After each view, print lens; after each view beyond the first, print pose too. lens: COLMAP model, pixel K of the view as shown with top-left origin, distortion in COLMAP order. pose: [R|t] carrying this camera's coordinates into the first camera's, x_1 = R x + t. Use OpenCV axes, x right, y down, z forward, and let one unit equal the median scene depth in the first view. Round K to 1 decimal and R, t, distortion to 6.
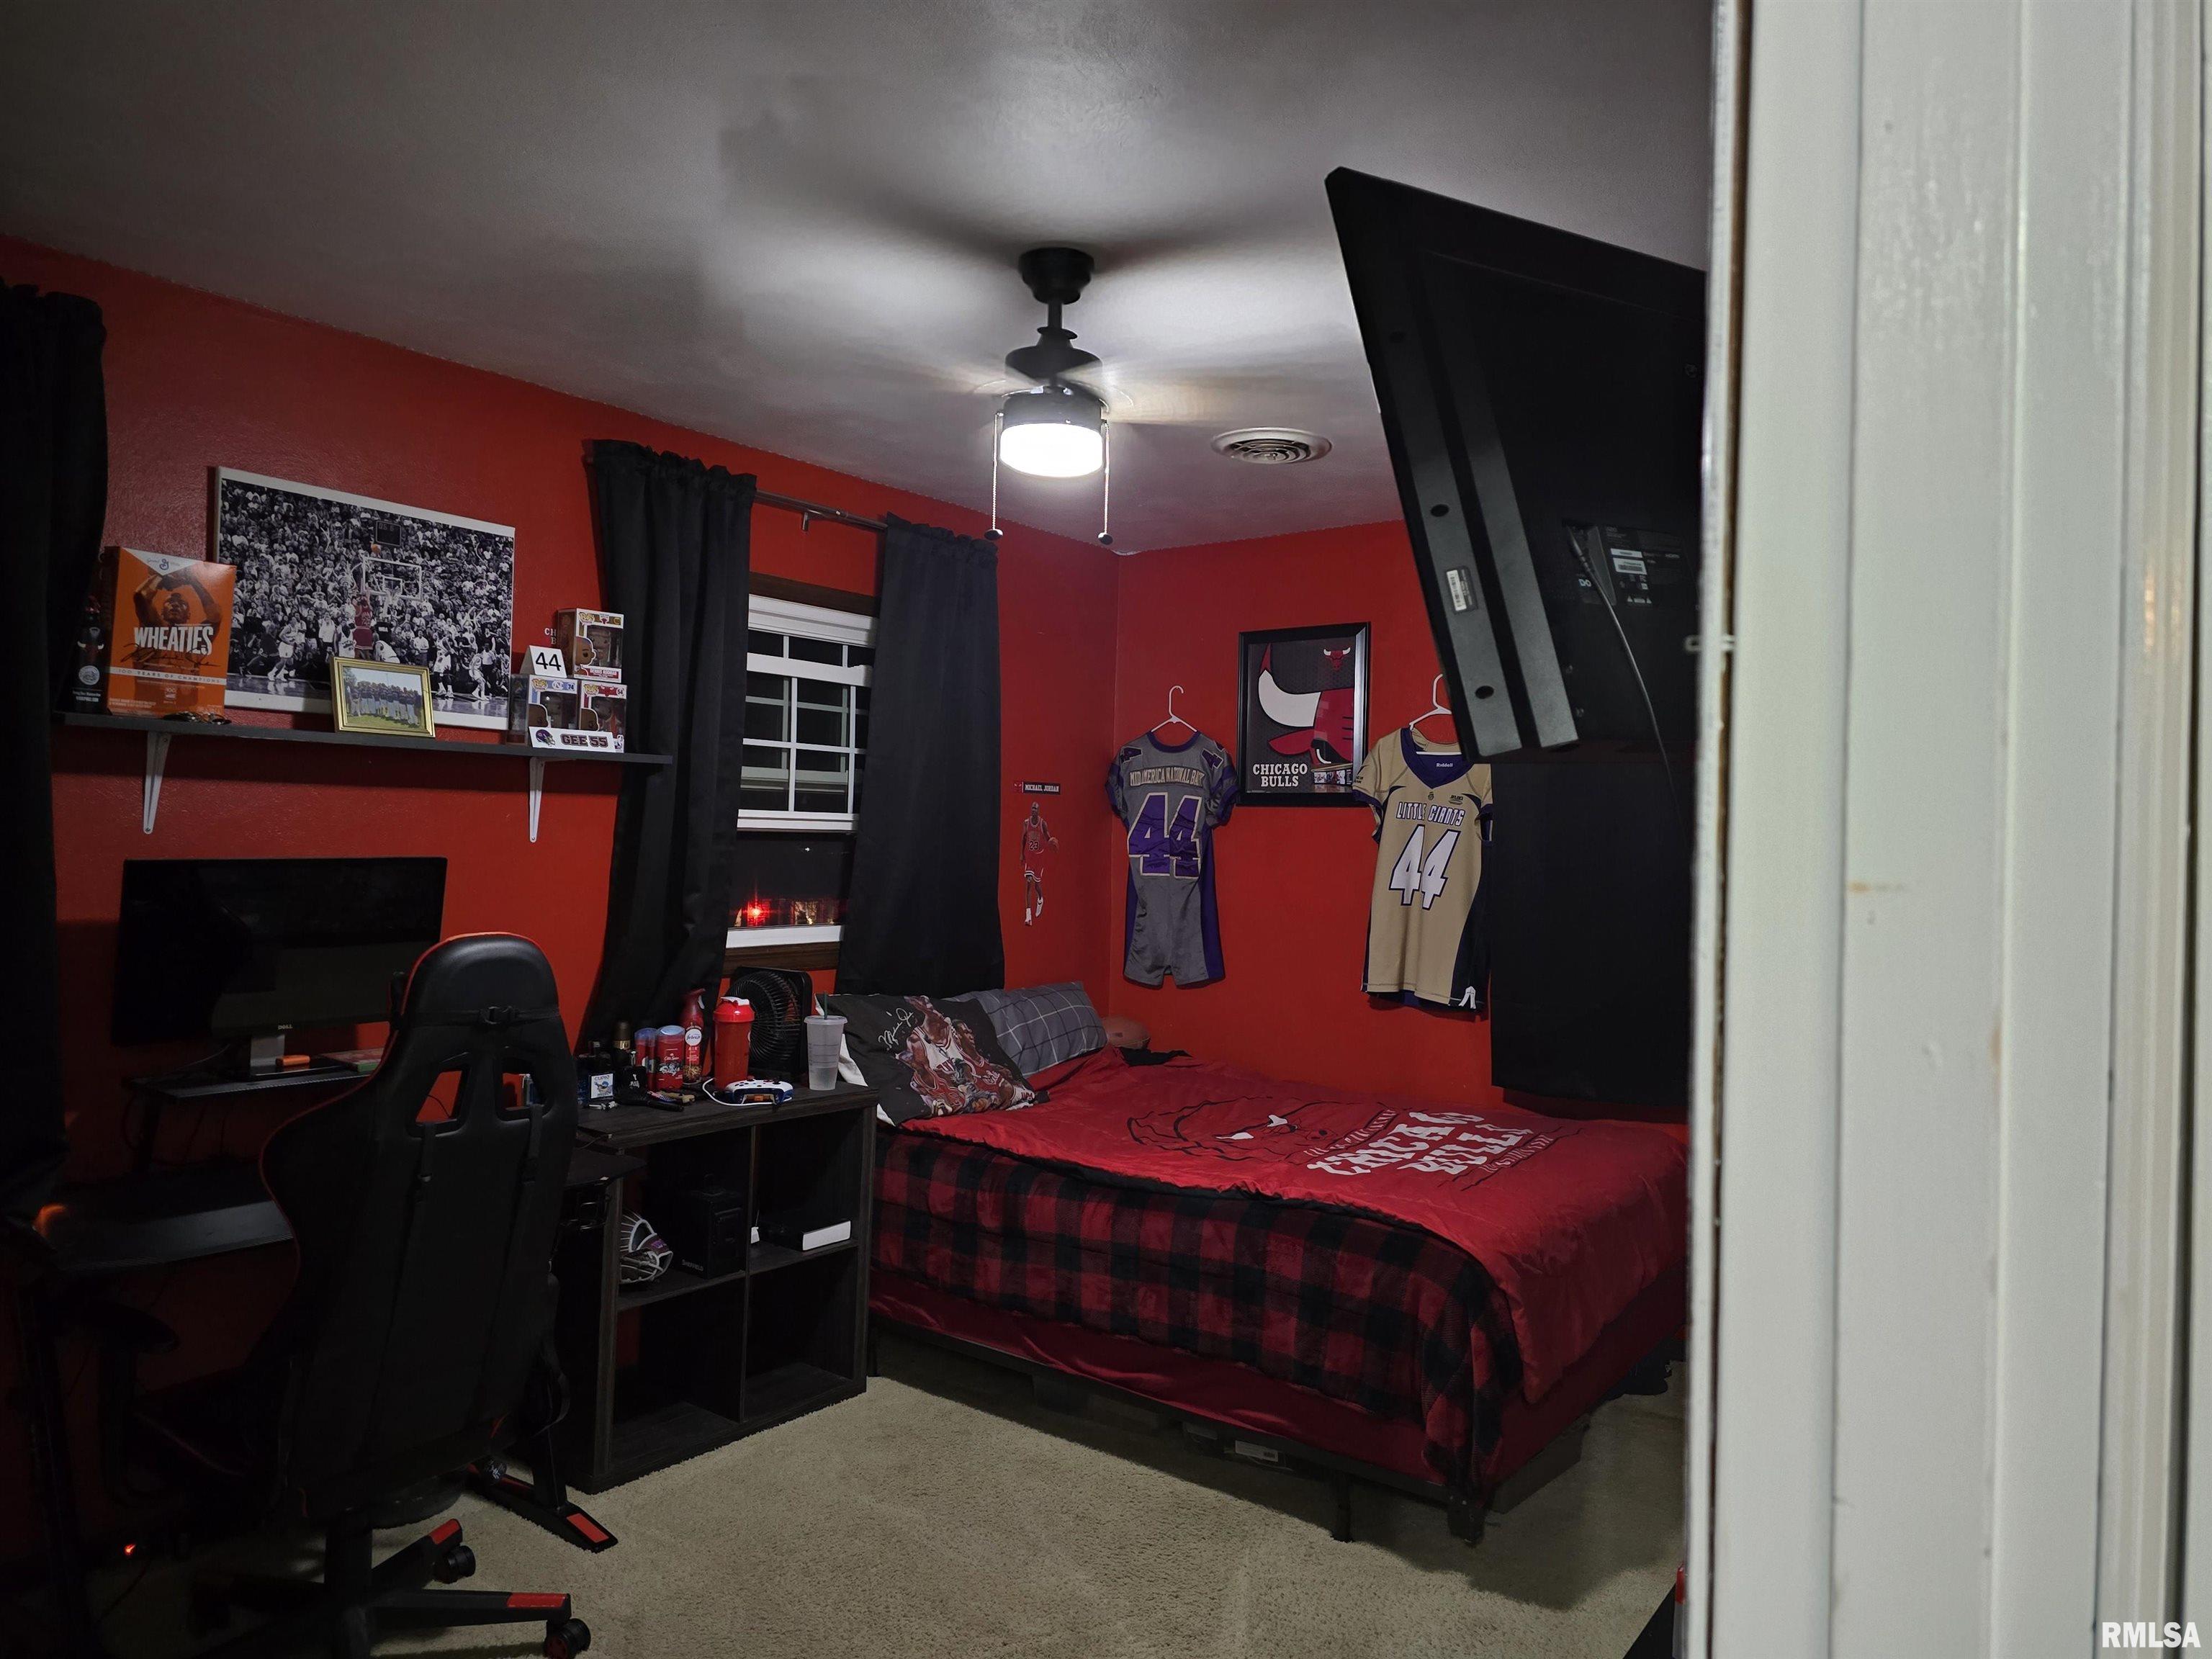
lens RADIAL K [[1474.5, 0, 1114.1], [0, 1474.5, 827.2], [0, 0, 1]] dist [0.079620, -0.091270]
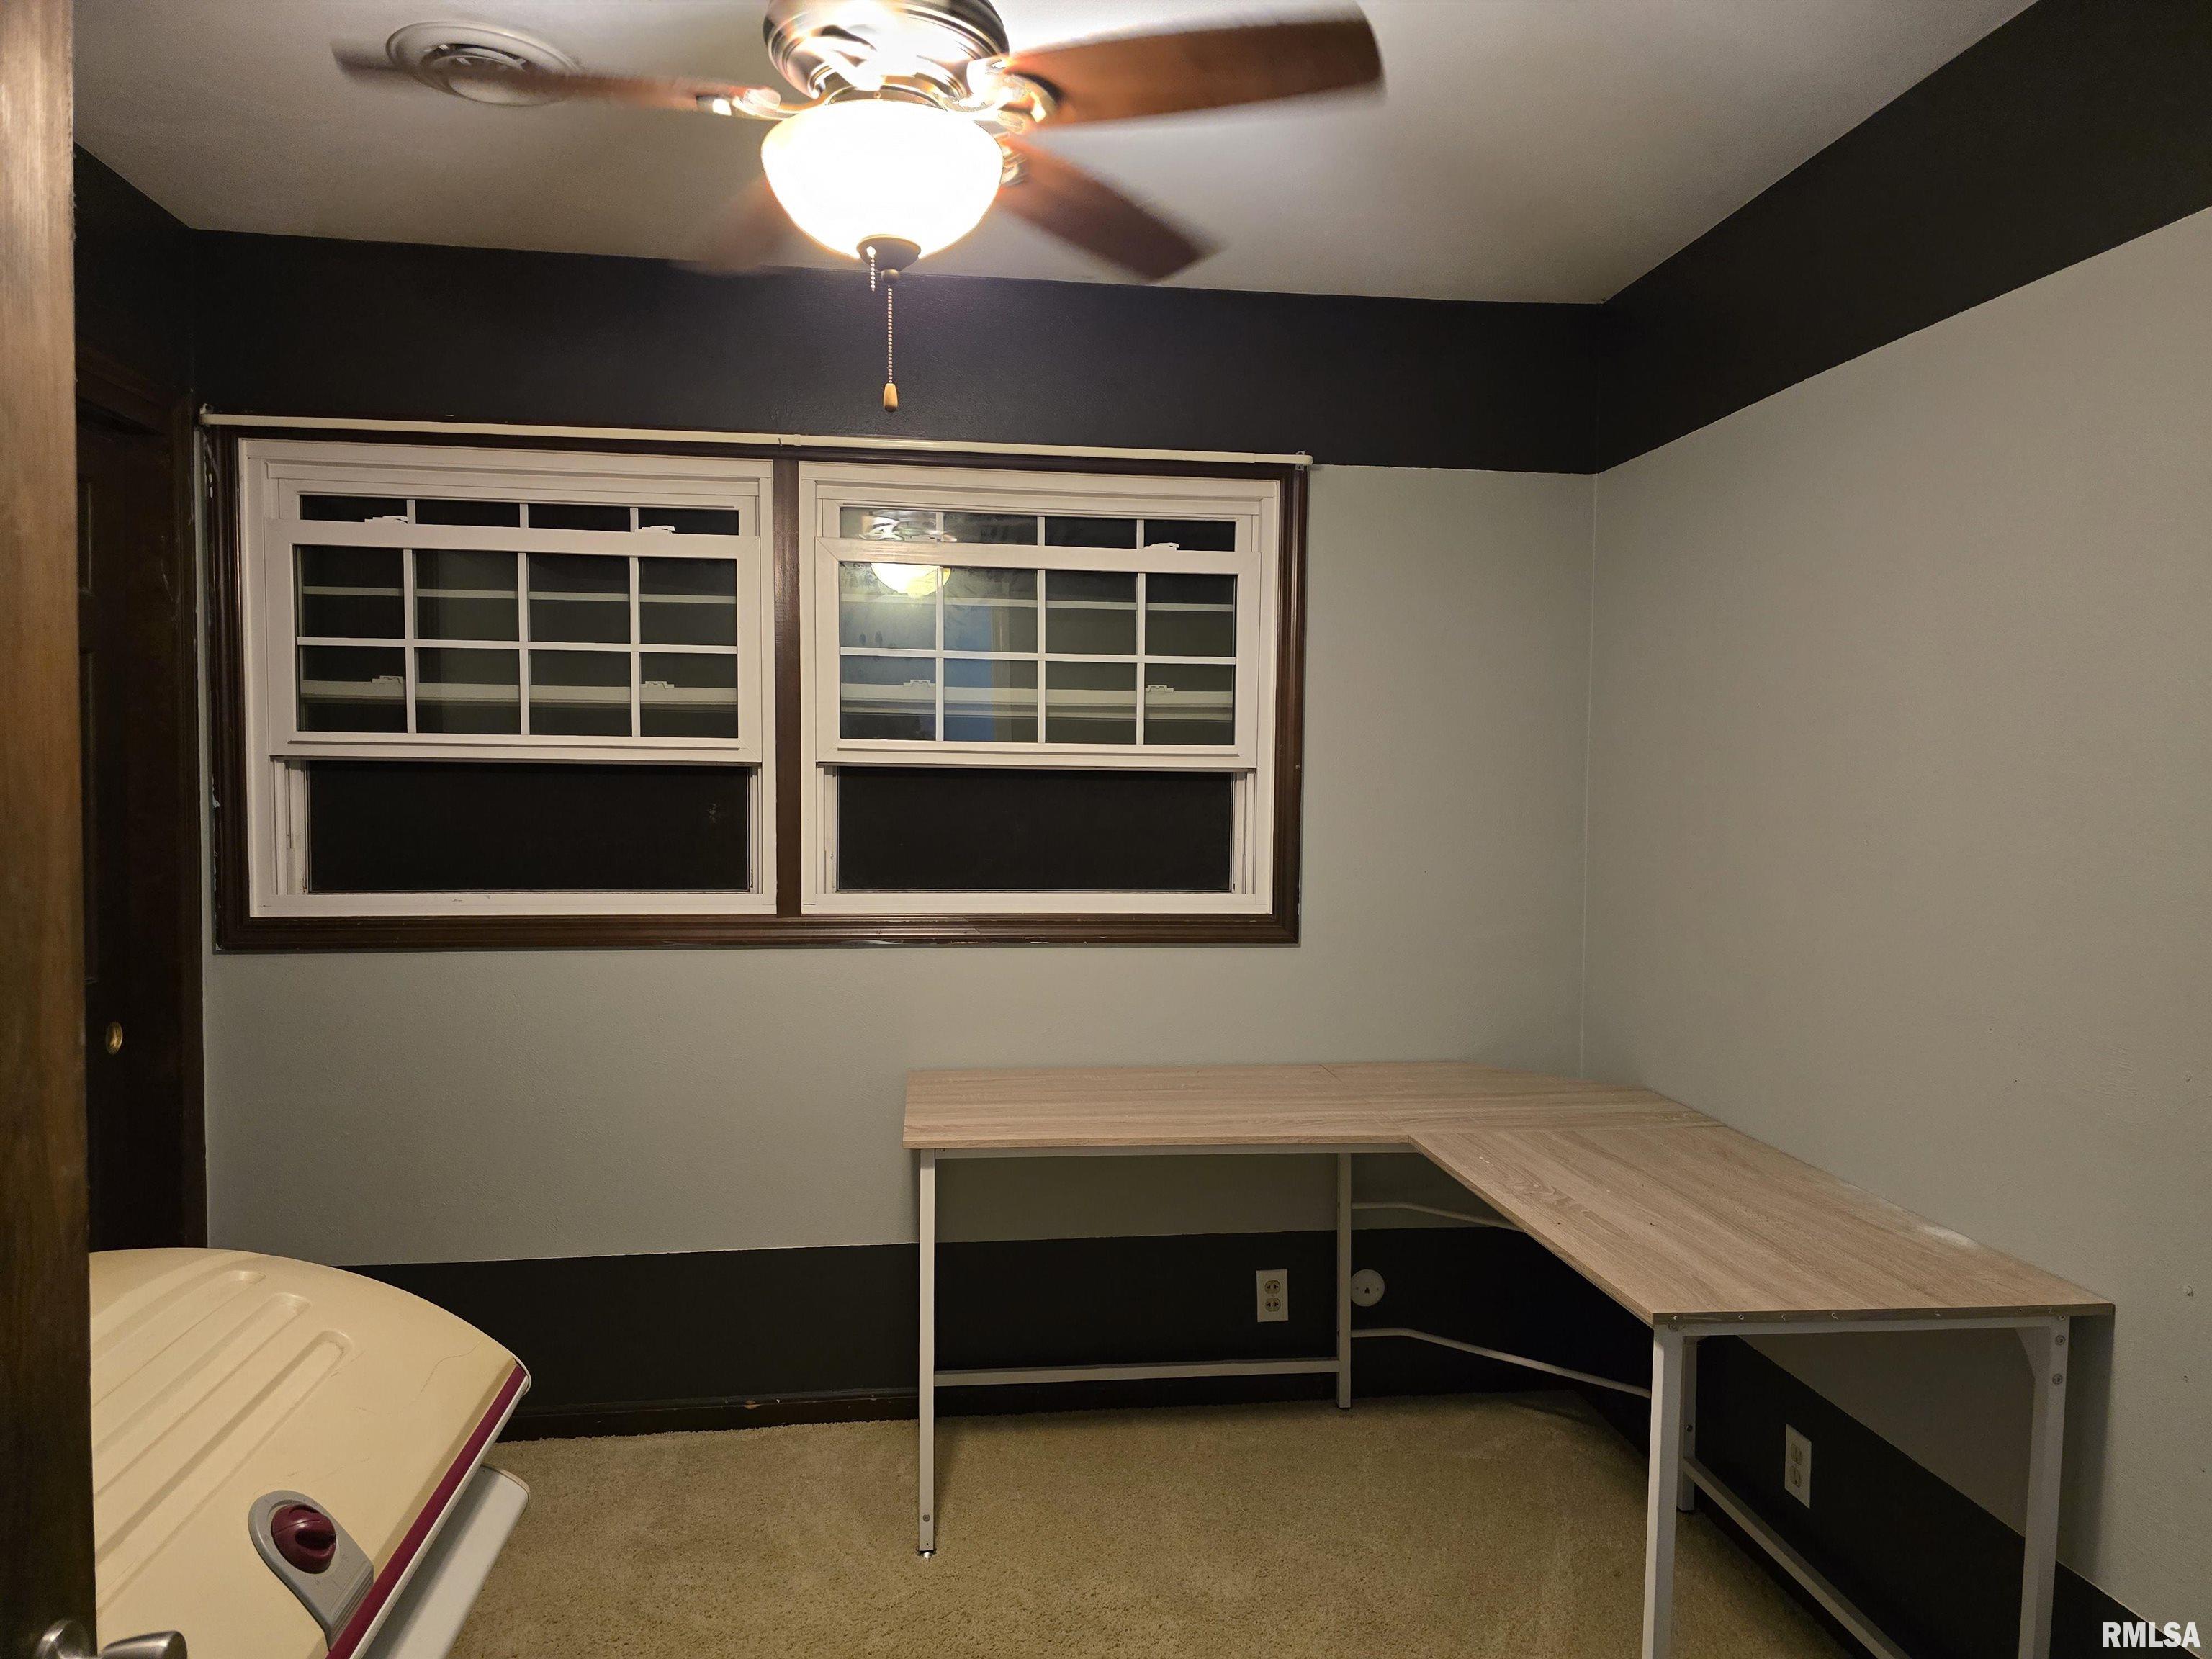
lens RADIAL K [[1474.5, 0, 1114.1], [0, 1474.5, 827.2], [0, 0, 1]] dist [0.079620, -0.091270]
pose [[0.707798, 0.015123, -0.706253, 0.360483], [0.009987, 0.999457, 0.031410, 0.010200], [0.706344, -0.029286, 0.707262, 0.474630]]
